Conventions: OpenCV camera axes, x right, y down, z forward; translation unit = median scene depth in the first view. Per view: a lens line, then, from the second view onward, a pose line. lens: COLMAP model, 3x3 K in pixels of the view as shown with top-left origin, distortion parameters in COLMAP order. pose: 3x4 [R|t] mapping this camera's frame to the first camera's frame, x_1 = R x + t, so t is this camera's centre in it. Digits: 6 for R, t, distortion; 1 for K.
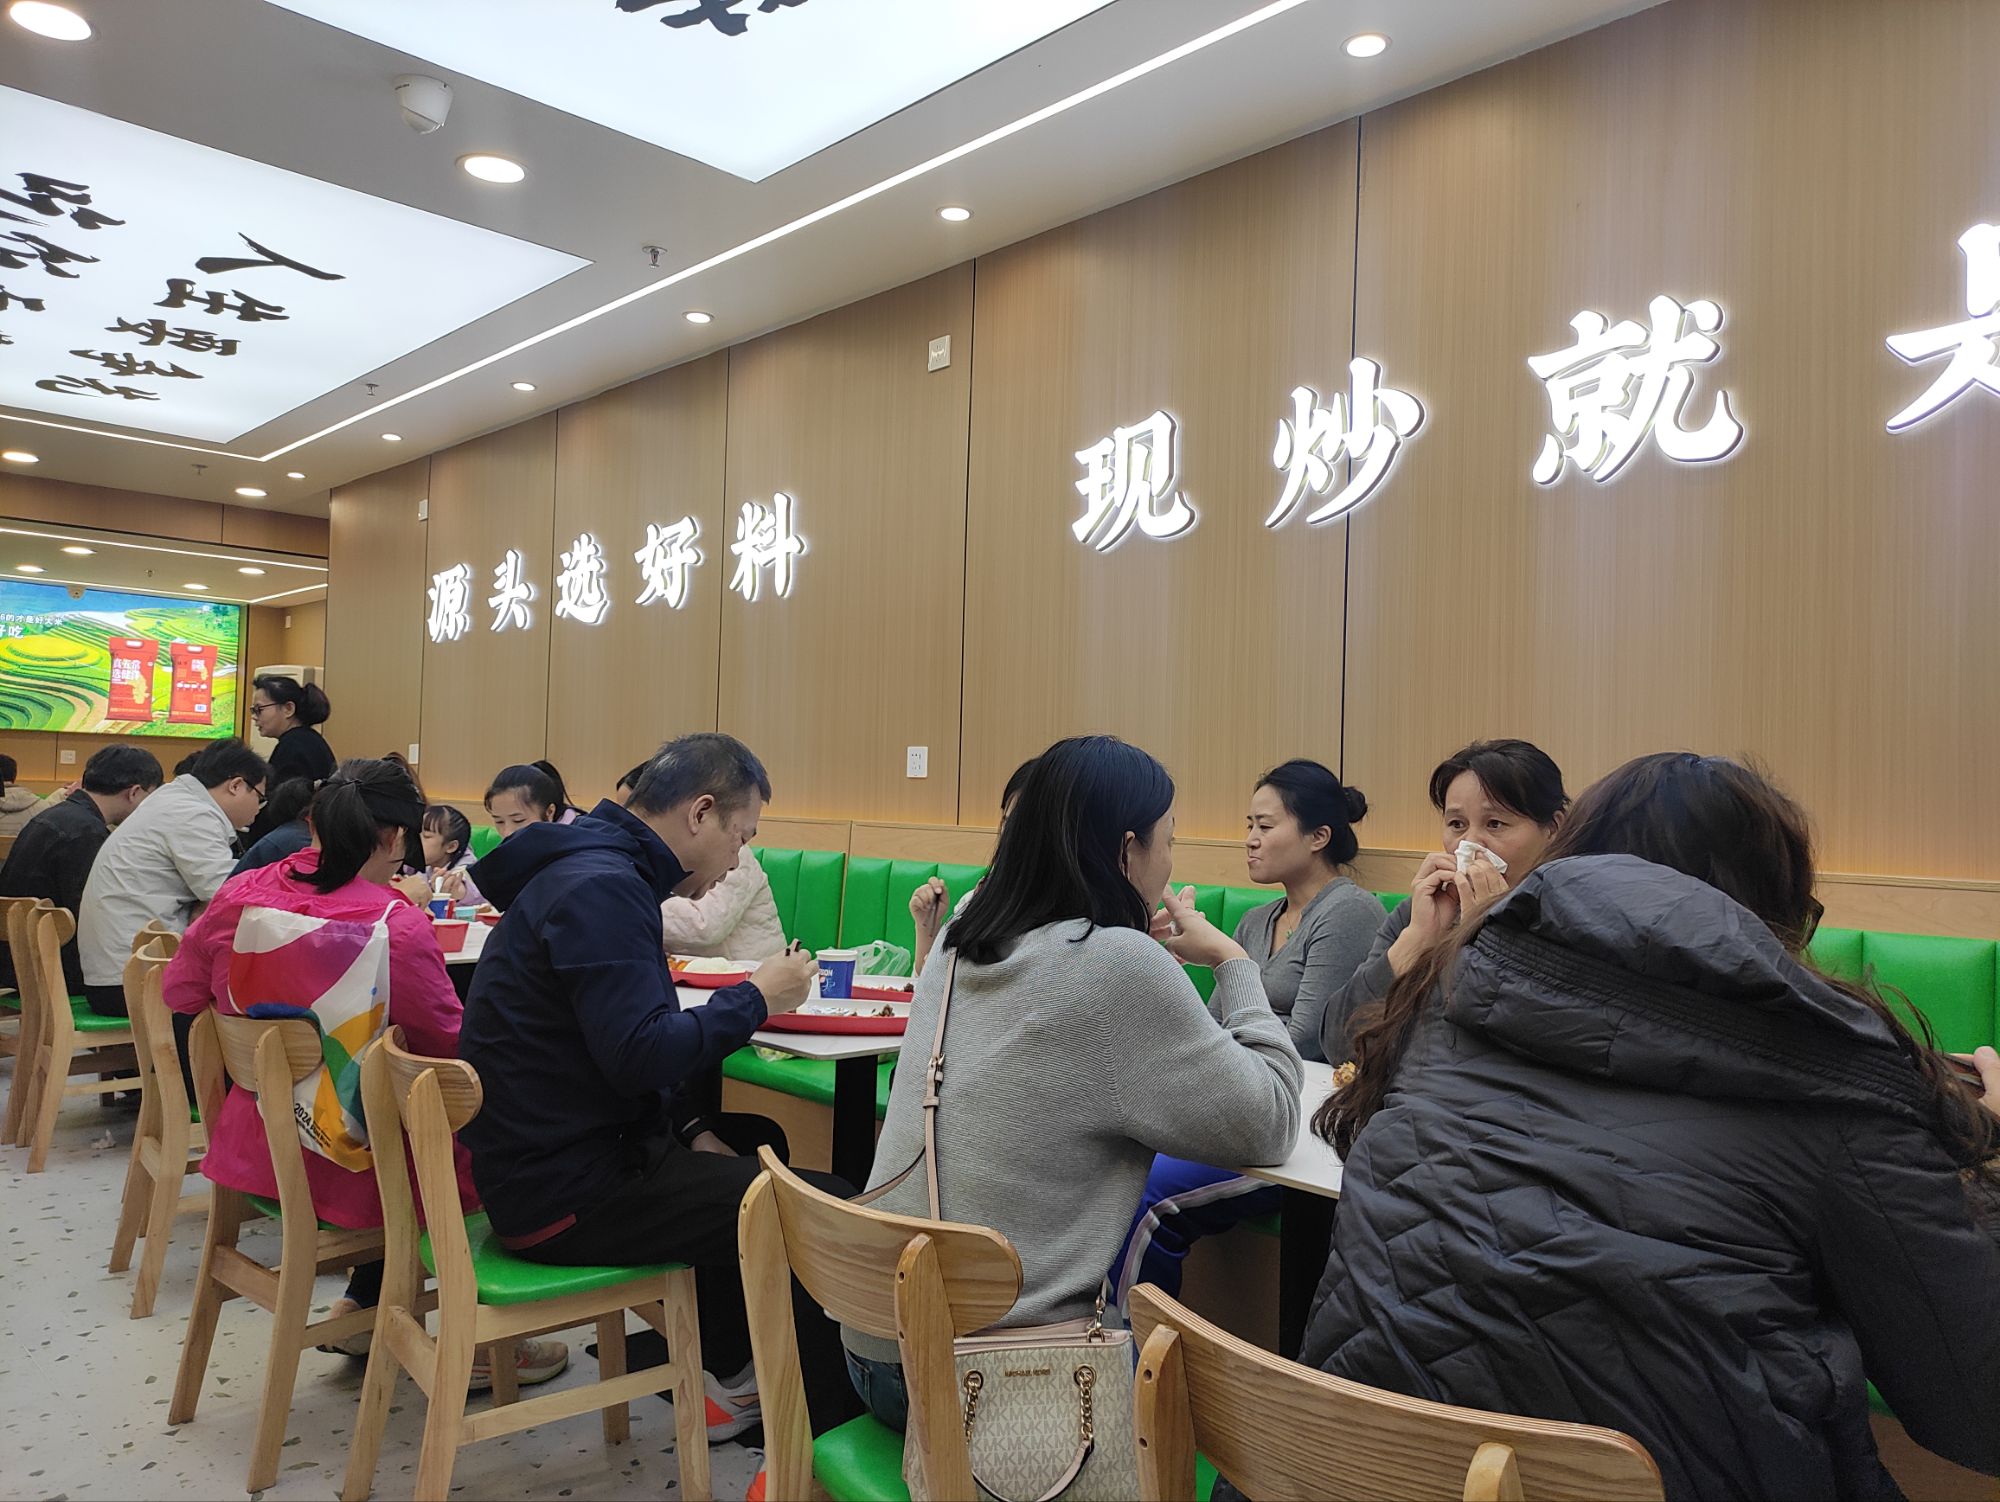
lens RADIAL K [[1471.5, 0, 1000.0], [0, 1471.5, 751.0], [0, 0, 1]] dist [0.052395, -0.039613]
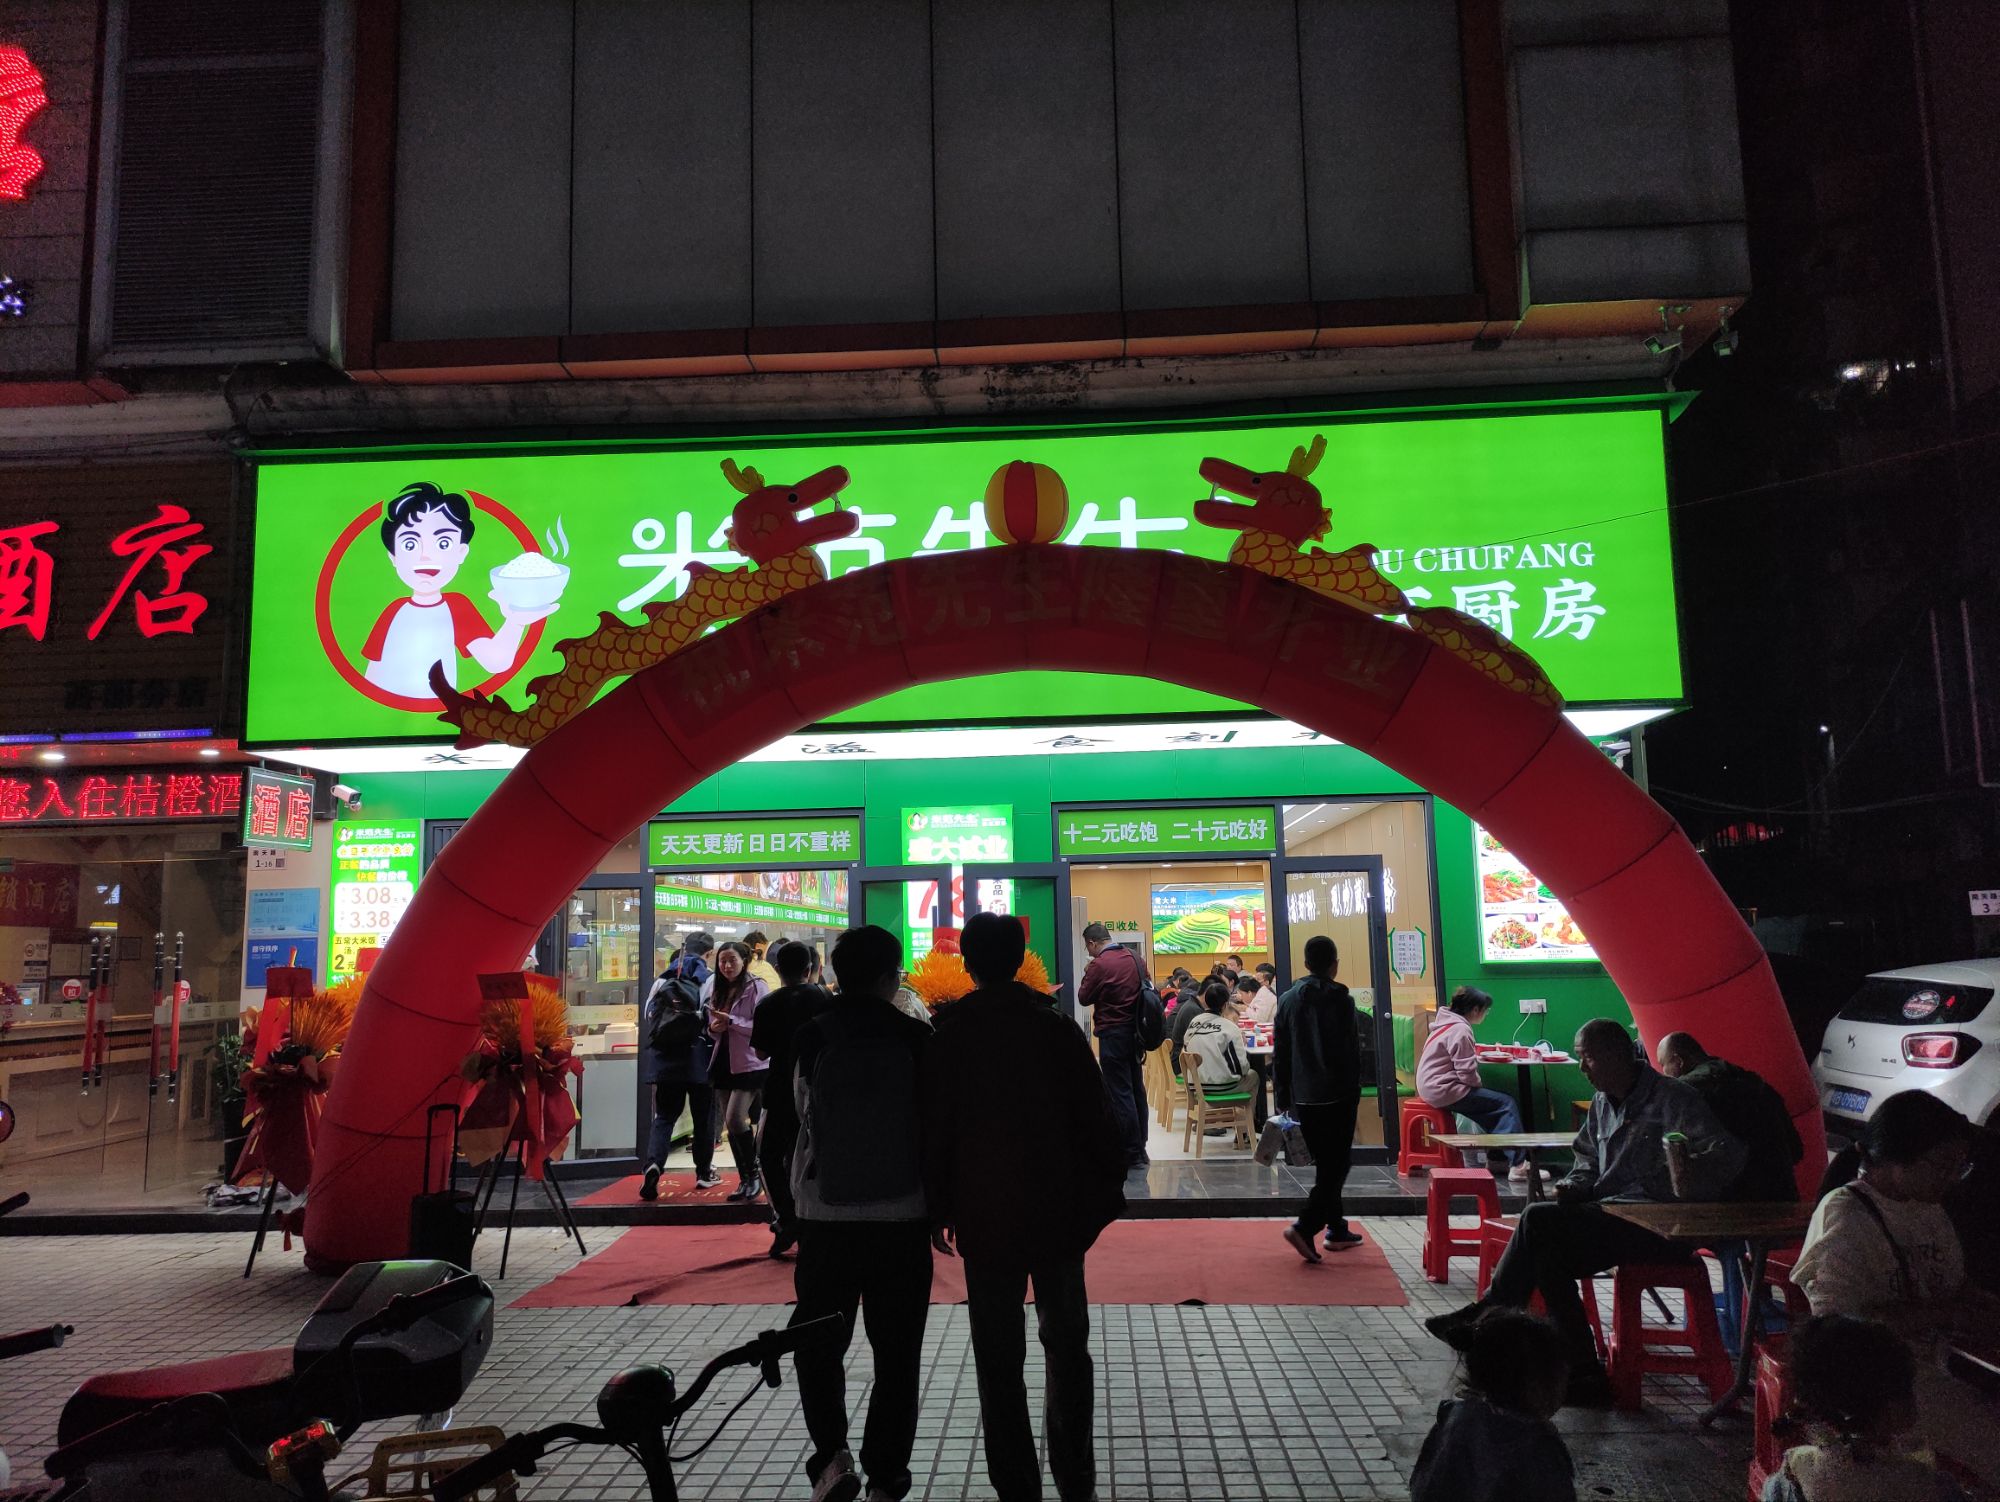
lens RADIAL K [[1472.4, 0, 1000.0], [0, 1472.4, 751.0], [0, 0, 1]] dist [0.060229, -0.059384]
pose [[0.688723, -0.142598, -0.710863, 0.795560], [0.064203, 0.988611, -0.136110, -0.031953], [0.722176, 0.048103, 0.690035, -0.815144]]
